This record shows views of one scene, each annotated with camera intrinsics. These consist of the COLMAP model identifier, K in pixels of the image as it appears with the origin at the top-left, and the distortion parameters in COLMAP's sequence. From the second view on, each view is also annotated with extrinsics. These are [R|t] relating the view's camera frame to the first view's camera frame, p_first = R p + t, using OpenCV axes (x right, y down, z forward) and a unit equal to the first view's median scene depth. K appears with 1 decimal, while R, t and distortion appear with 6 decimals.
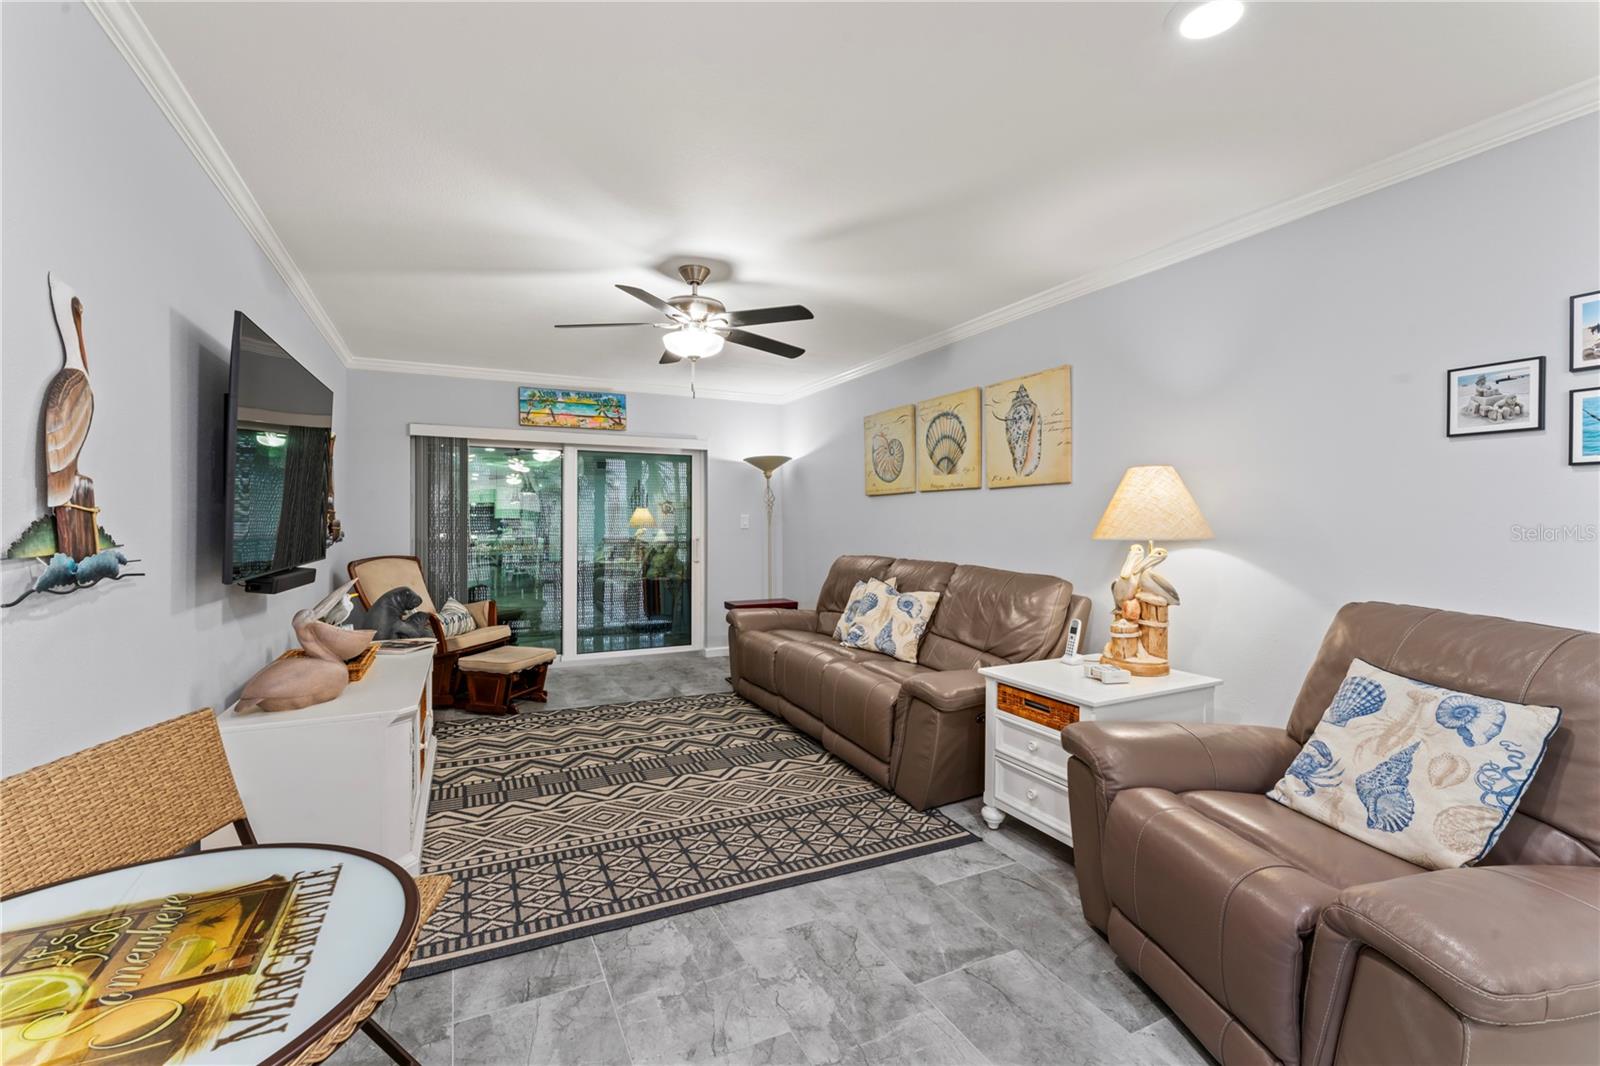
lens RADIAL K [[687.5, 0, 795.2], [0, 687.5, 523.3], [0, 0, 1]] dist [-0.001448, 0.000088]
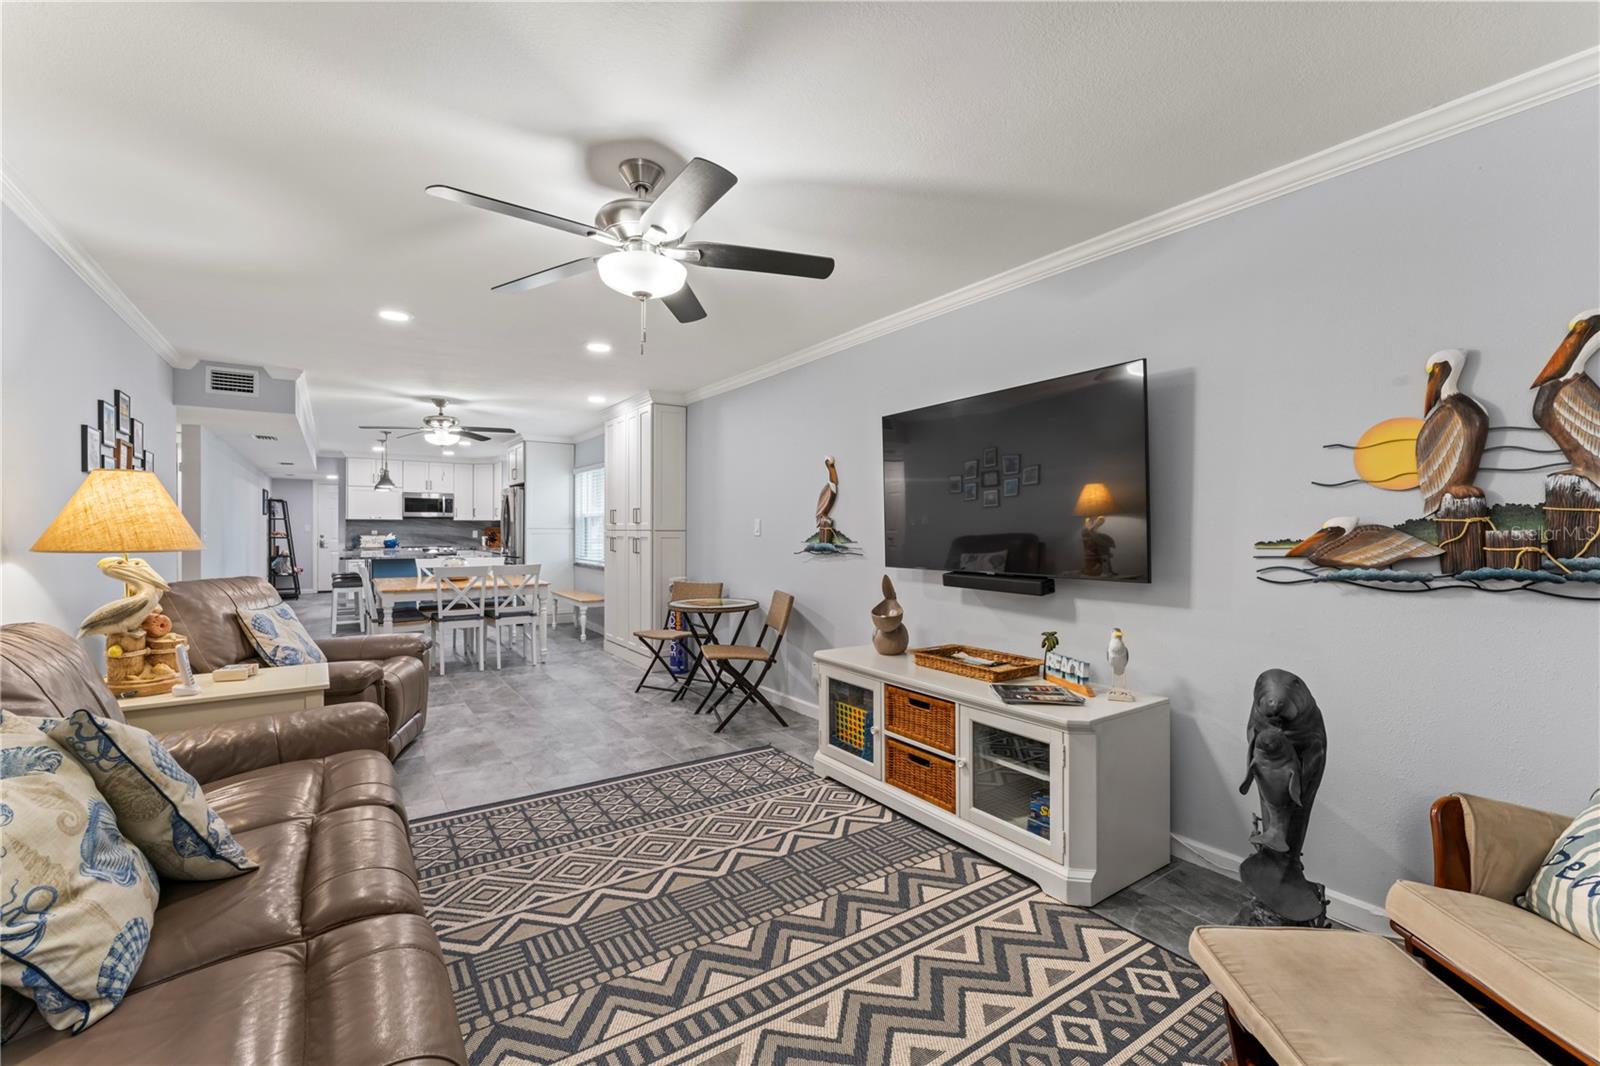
lens RADIAL K [[668.6, 0, 779.1], [0, 668.6, 509.2], [0, 0, 1]] dist [0.014968, -0.000216]
pose [[-0.992199, -0.007394, -0.124441, -0.172303], [-0.003256, 0.999436, -0.033423, -0.000193], [0.124618, -0.032757, -0.991664, 1.476755]]
